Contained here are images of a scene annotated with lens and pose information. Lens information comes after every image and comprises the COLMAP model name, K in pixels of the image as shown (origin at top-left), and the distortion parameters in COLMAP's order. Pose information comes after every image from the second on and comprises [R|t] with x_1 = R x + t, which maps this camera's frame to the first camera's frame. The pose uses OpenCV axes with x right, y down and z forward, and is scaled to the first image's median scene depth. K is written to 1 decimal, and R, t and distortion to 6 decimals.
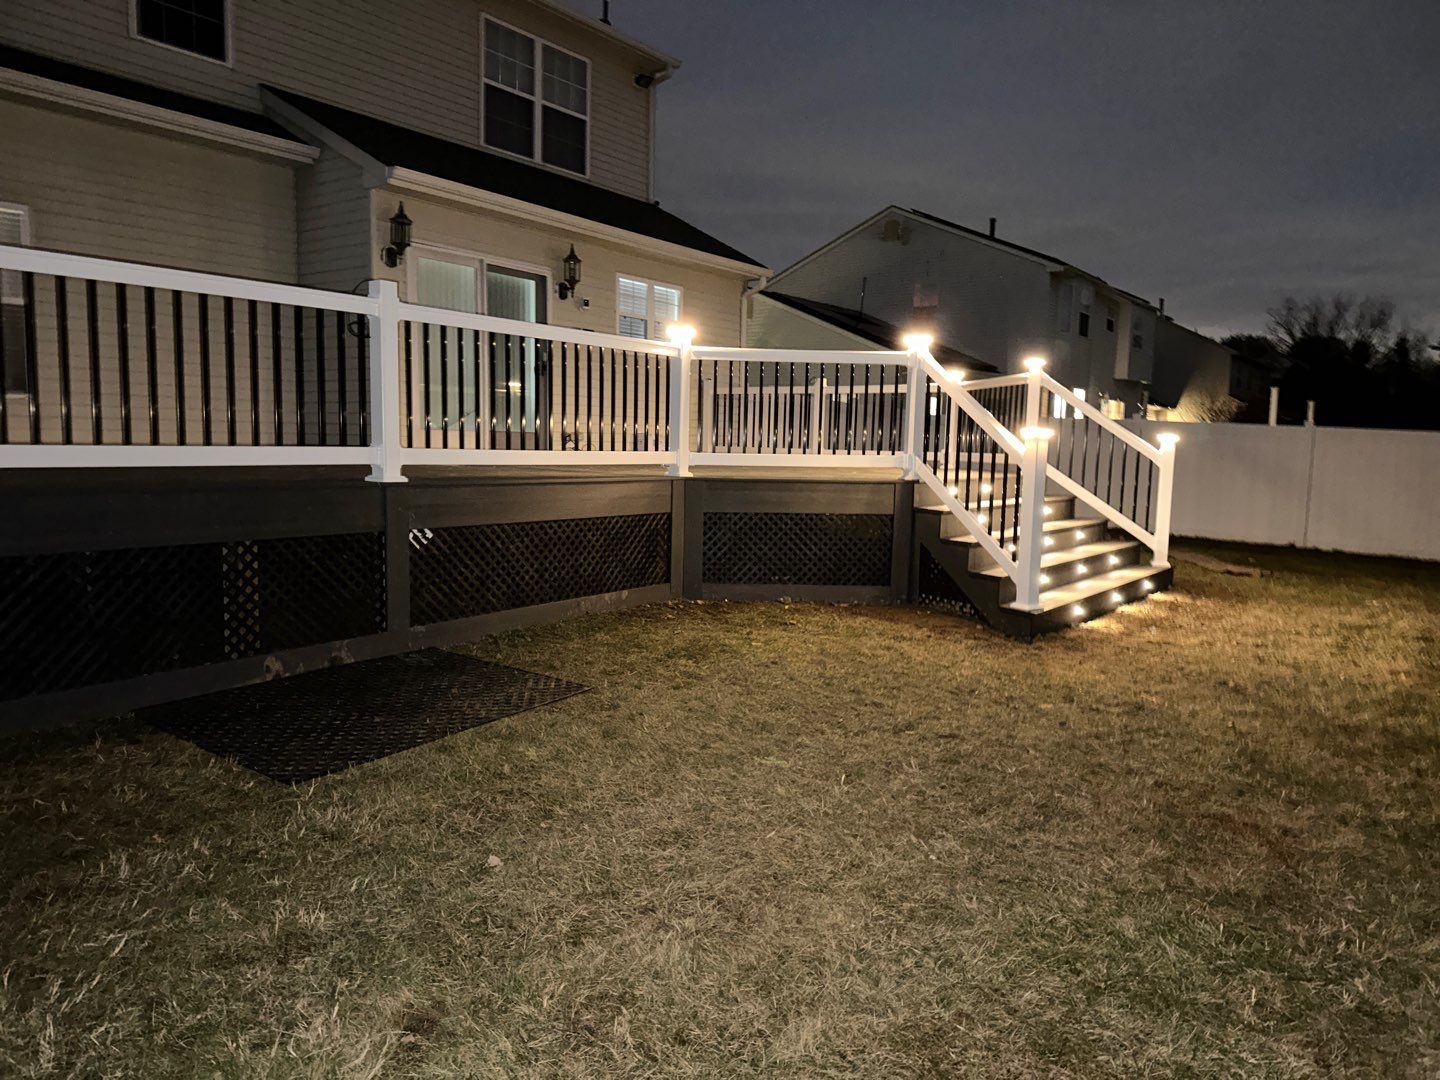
lens RADIAL K [[1029.9, 0, 751.7], [0, 1029.9, 537.2], [0, 0, 1]] dist [0.061648, -0.082477]
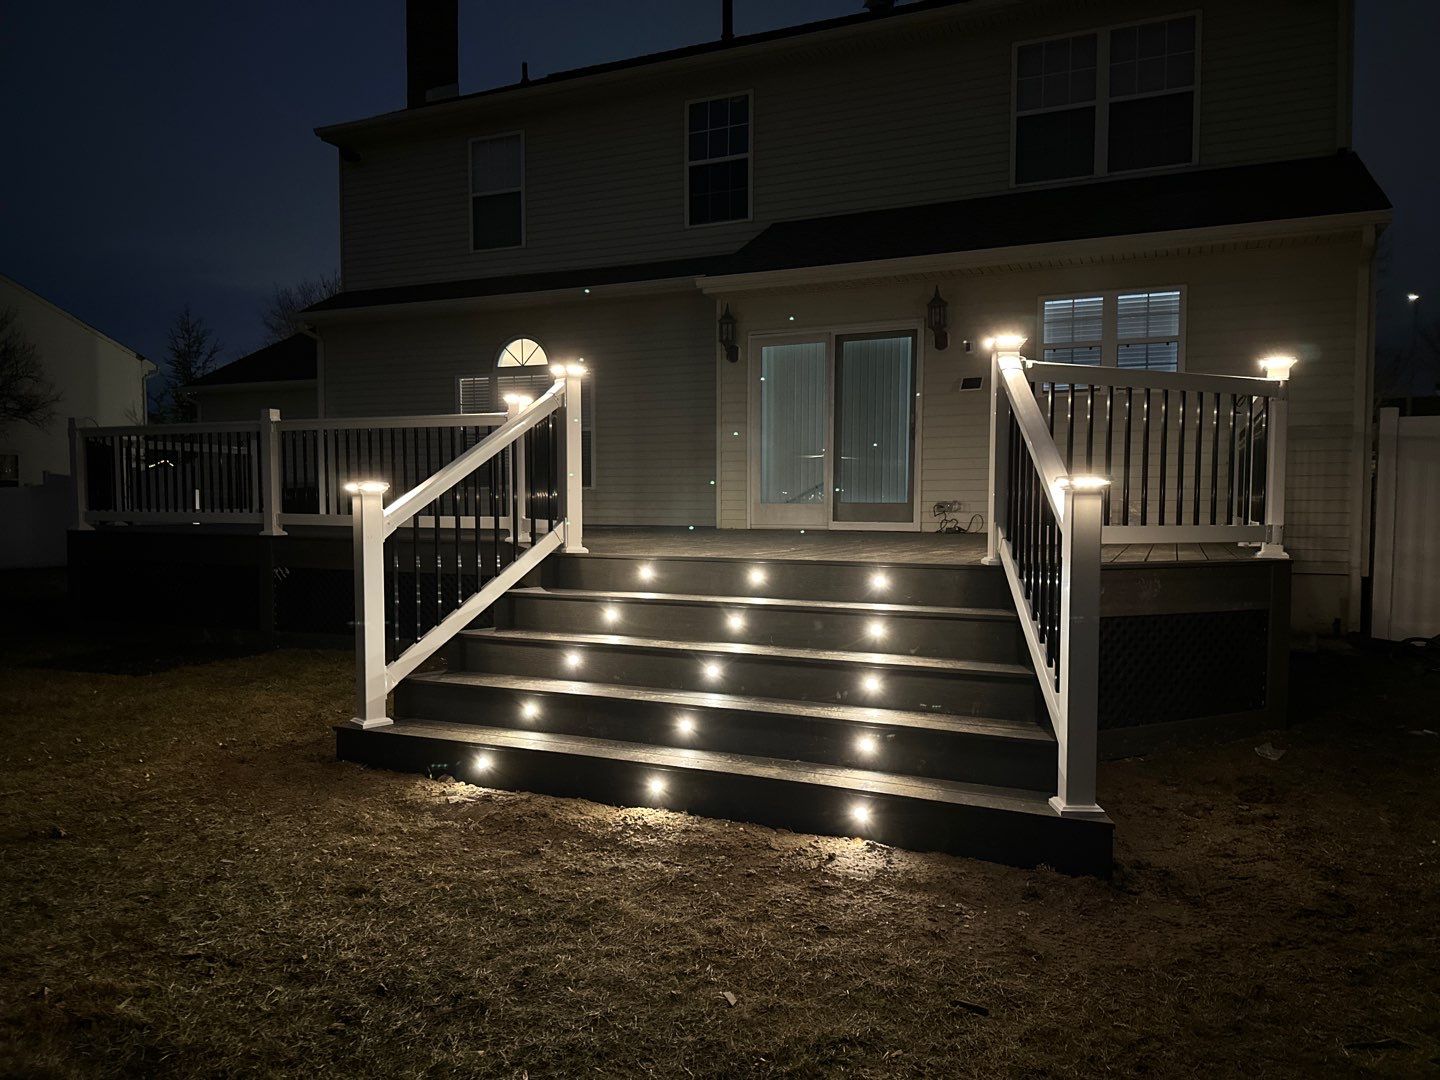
lens RADIAL K [[995.0, 0, 726.1], [0, 995.0, 557.1], [0, 0, 1]] dist [0.110763, -0.156726]
pose [[0.195892, 0.027761, -0.980233, 0.543396], [-0.092521, 0.995663, 0.009708, -0.042431], [0.976251, 0.088790, 0.197611, 0.595350]]
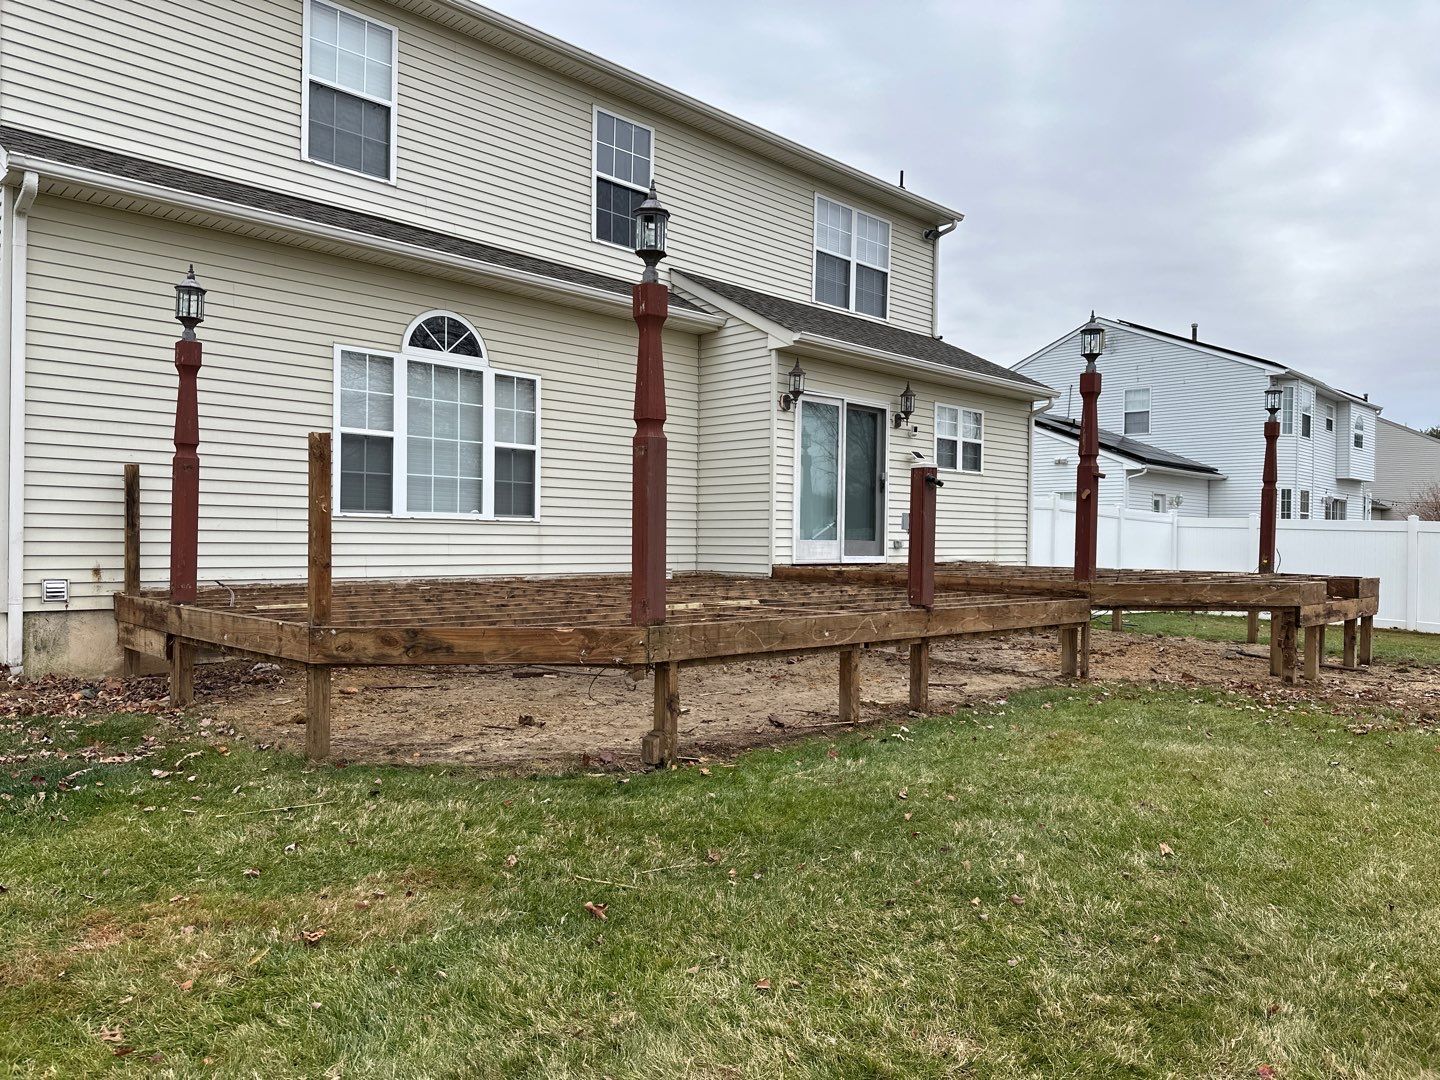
lens RADIAL K [[1009.7, 0, 720.0], [0, 1009.7, 540.0], [0, 0, 1]] dist [0.201229, -0.374705]
pose [[0.985867, -0.012619, -0.167051, -0.168324], [-0.003910, 0.995154, -0.098253, 0.008422], [0.167482, 0.097518, 0.981040, -0.131771]]
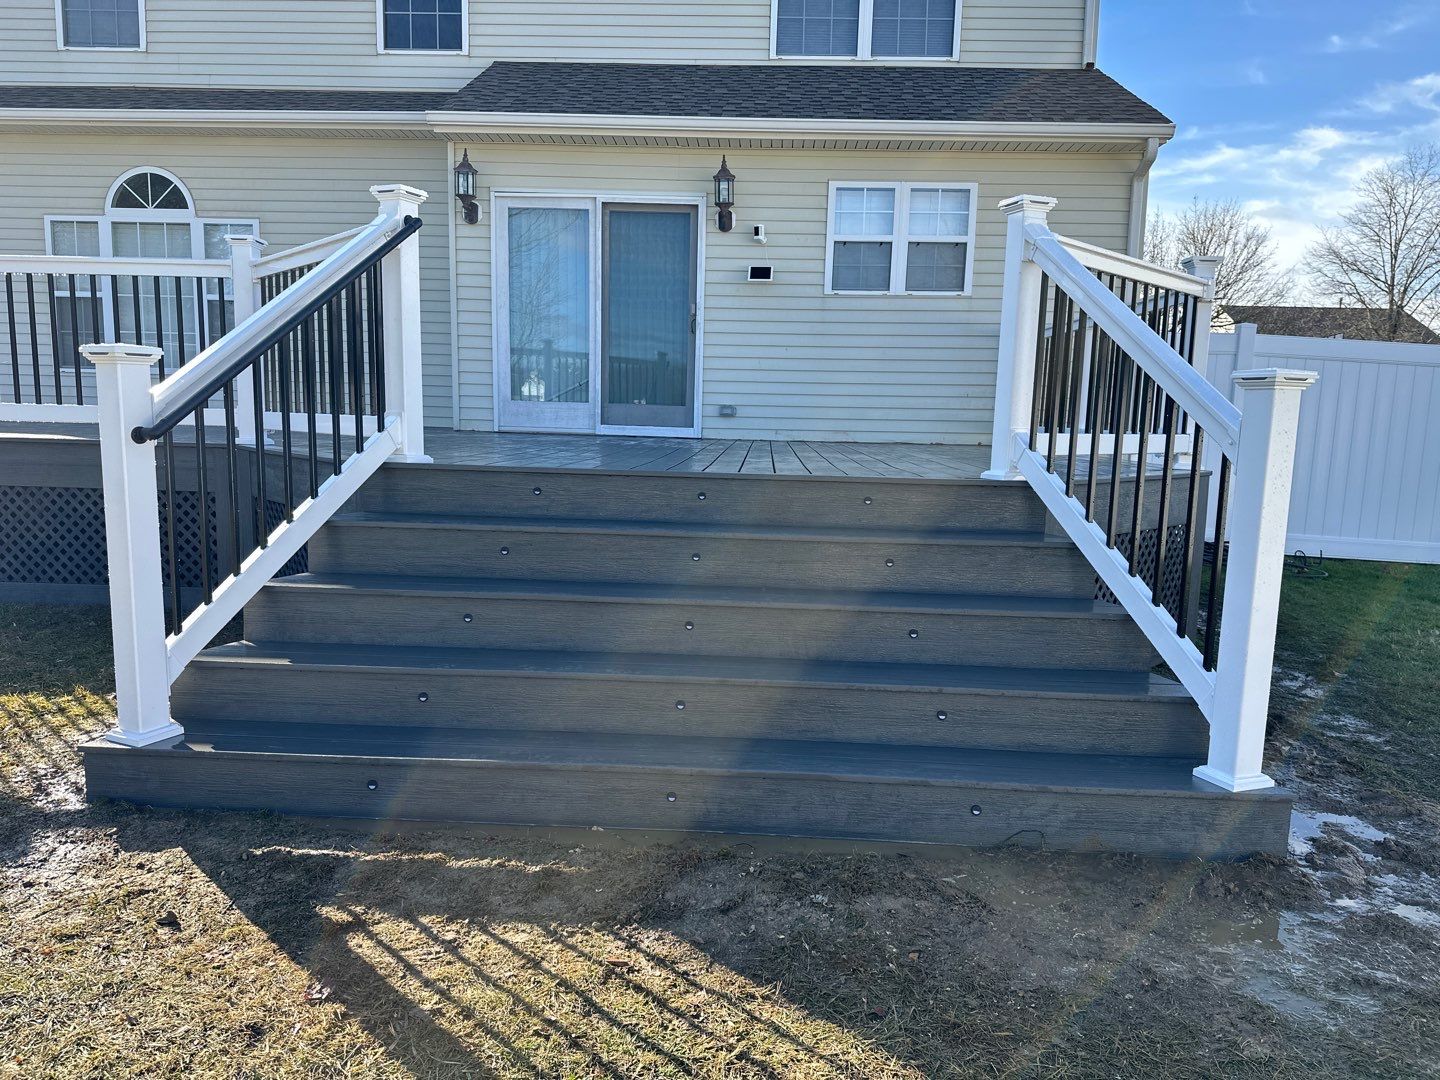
lens RADIAL K [[1001.8, 0, 719.4], [0, 1001.8, 560.6], [0, 0, 1]] dist [0.080497, -0.099857]
pose [[0.540001, 0.109495, -0.834512, 0.417478], [-0.093208, 0.993183, 0.070000, -0.034233], [0.836488, 0.039983, 0.546525, 0.526267]]
